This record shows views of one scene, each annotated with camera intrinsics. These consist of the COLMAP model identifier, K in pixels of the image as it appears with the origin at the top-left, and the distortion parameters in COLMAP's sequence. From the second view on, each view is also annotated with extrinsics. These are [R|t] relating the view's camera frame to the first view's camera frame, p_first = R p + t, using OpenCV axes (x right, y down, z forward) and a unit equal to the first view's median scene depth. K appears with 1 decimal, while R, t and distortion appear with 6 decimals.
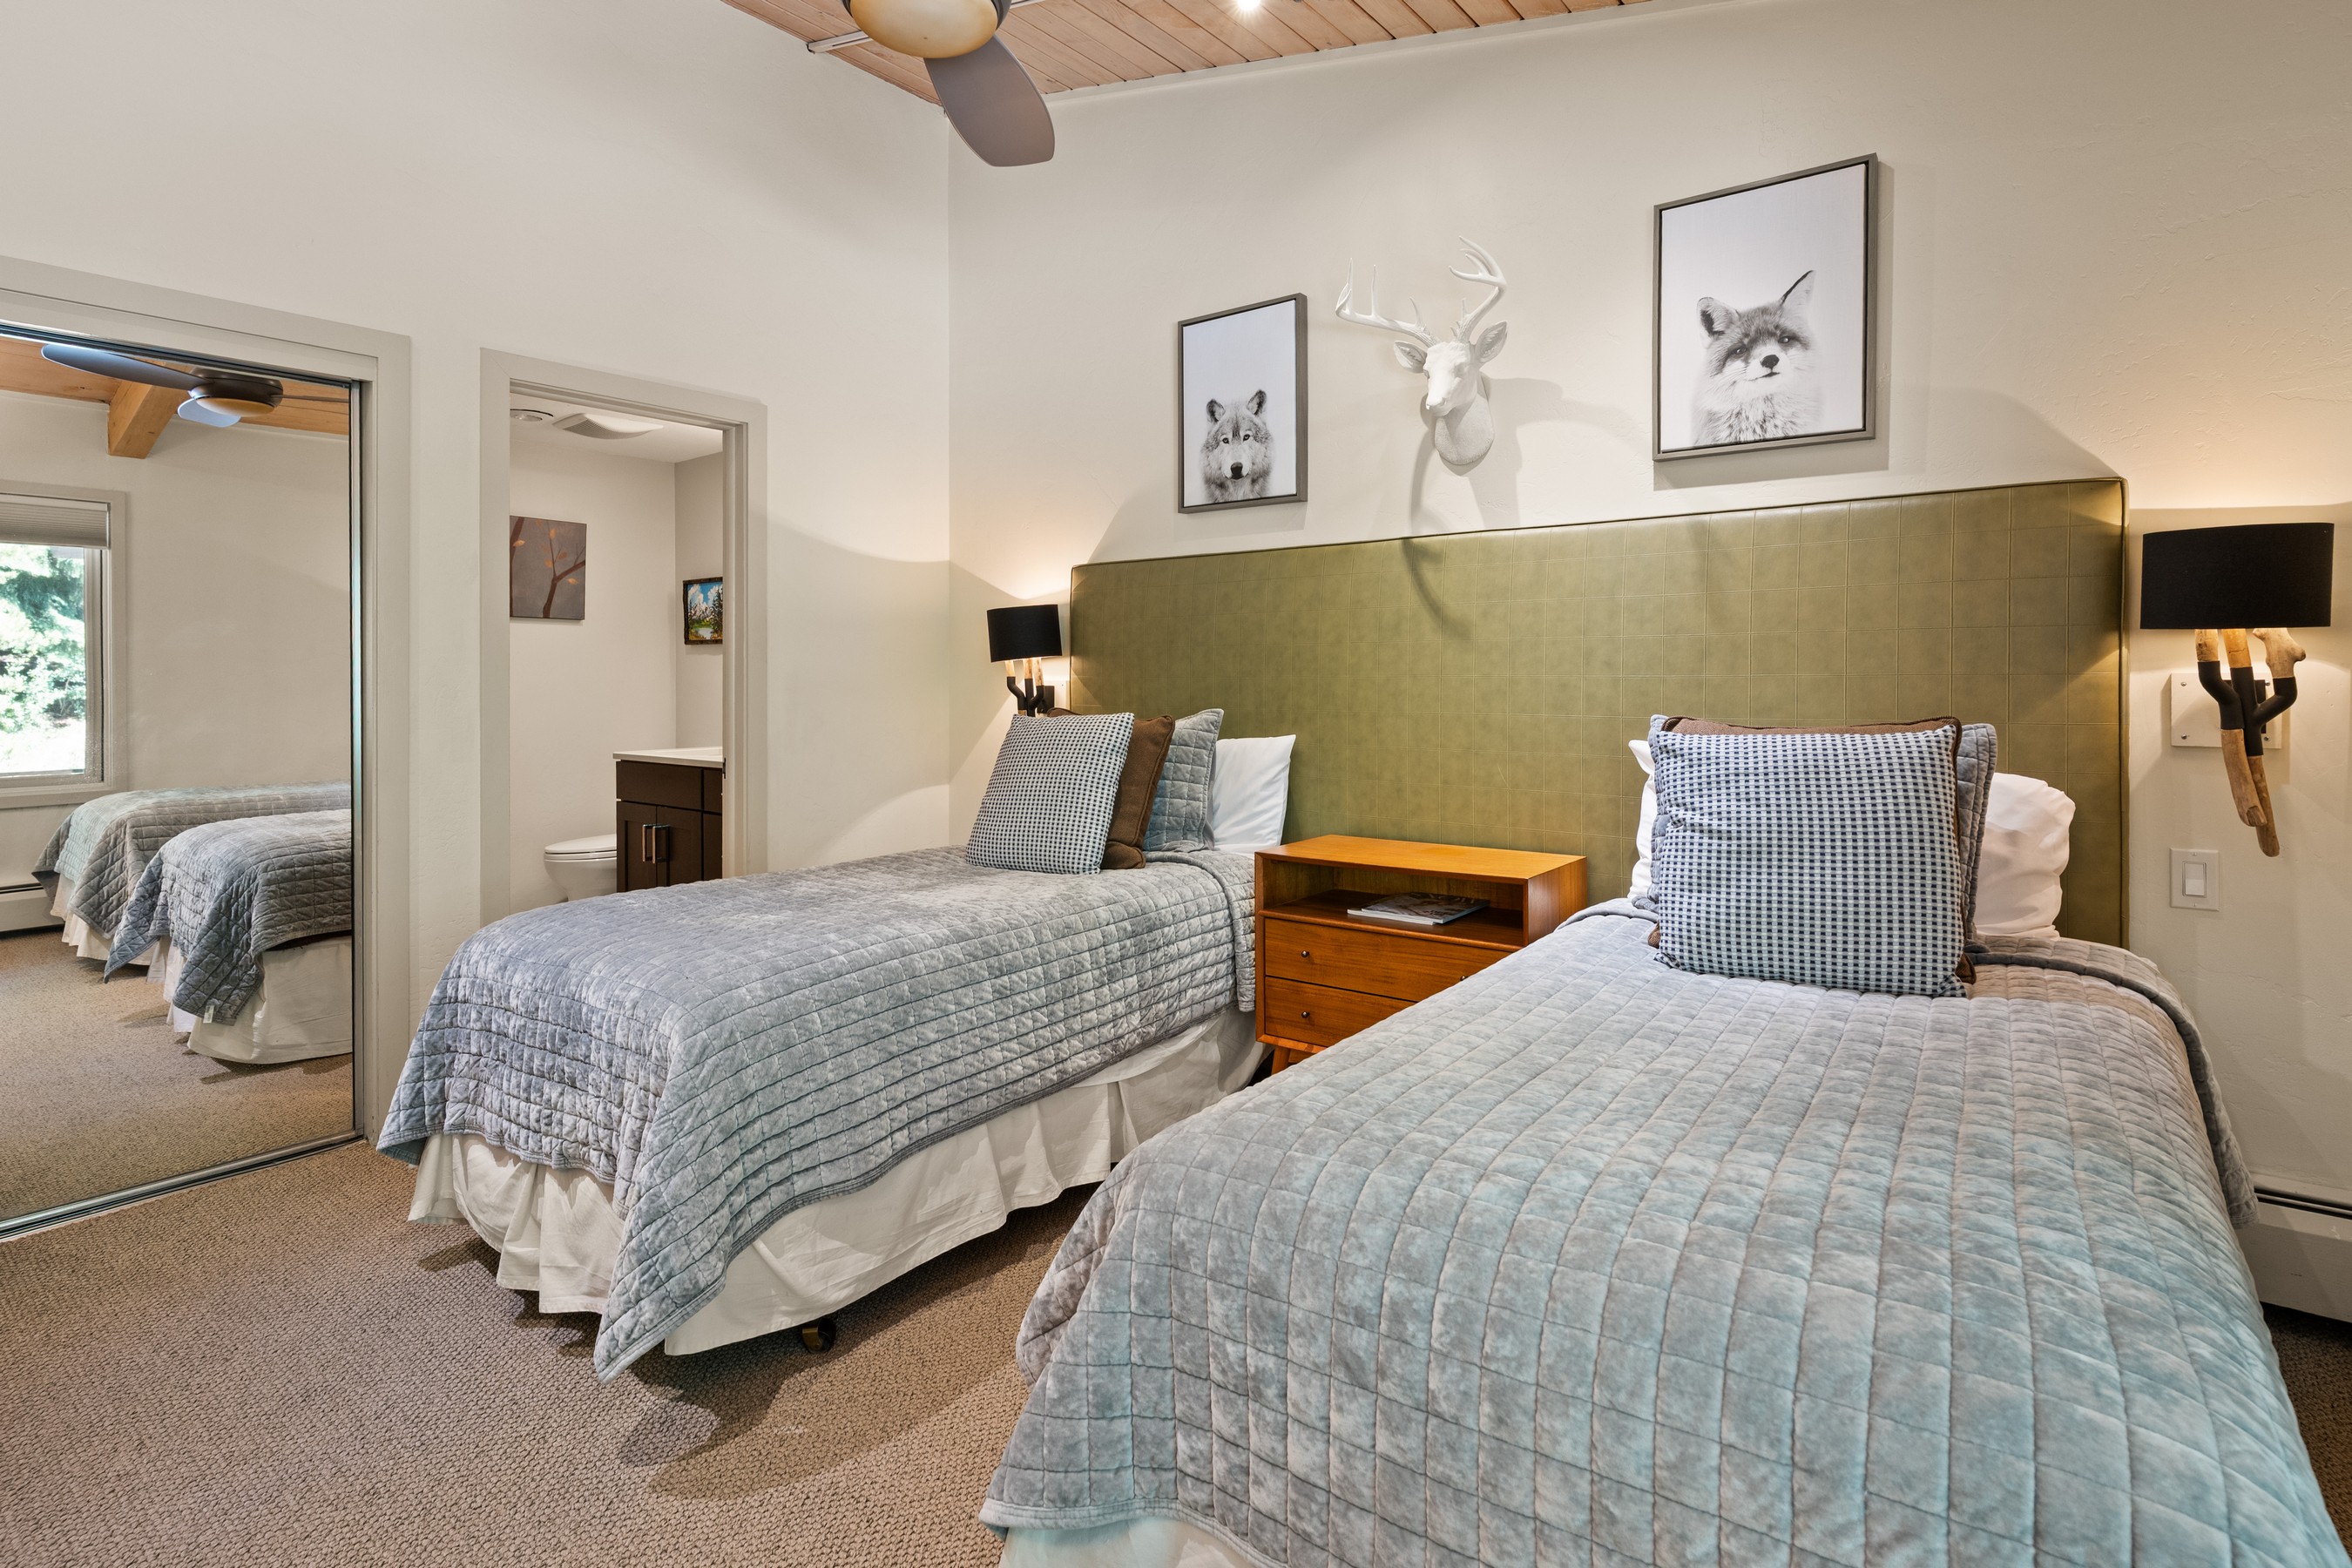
lens RADIAL K [[1175.7, 0, 1238.0], [0, 1175.7, 785.4], [0, 0, 1]] dist [0.002209, 0.000911]
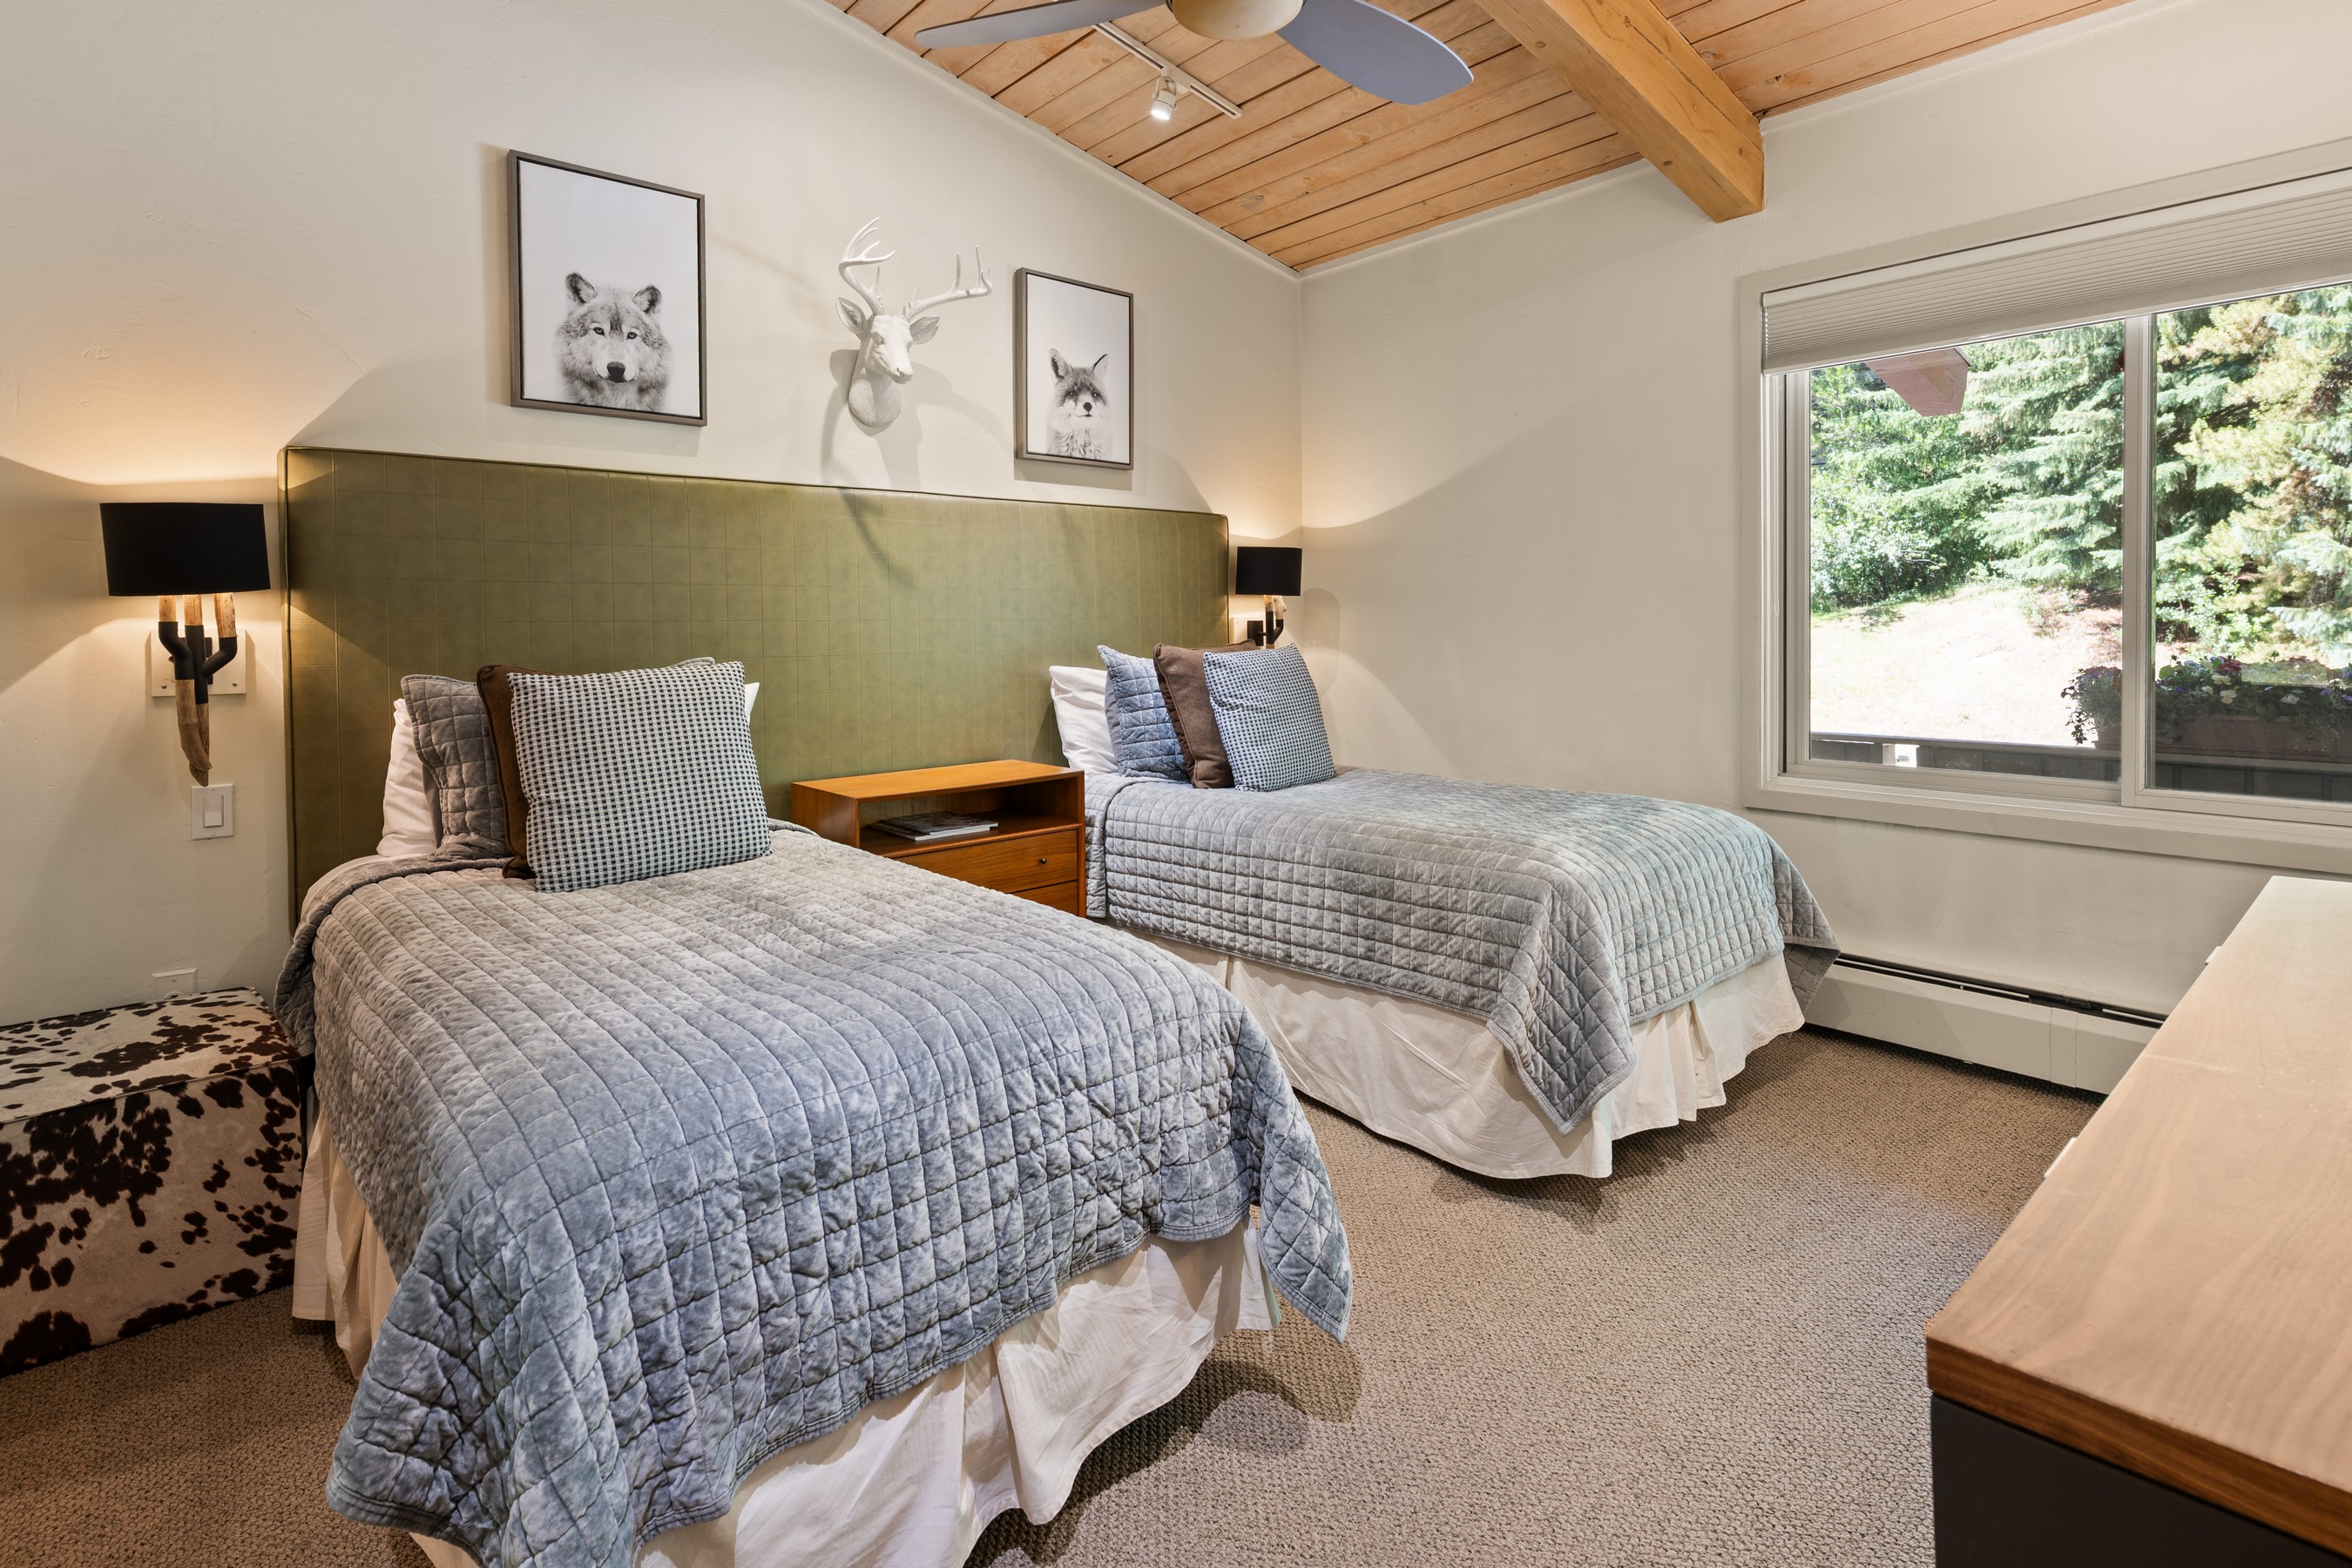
lens RADIAL K [[1123.8, 0, 1173.3], [0, 1123.8, 774.6], [0, 0, 1]] dist [-0.001453, 0.002487]
pose [[0.210008, -0.125580, 0.969601, -0.801250], [0.104458, 0.988922, 0.105458, -0.031944], [-0.972104, 0.079135, 0.220799, 0.514533]]
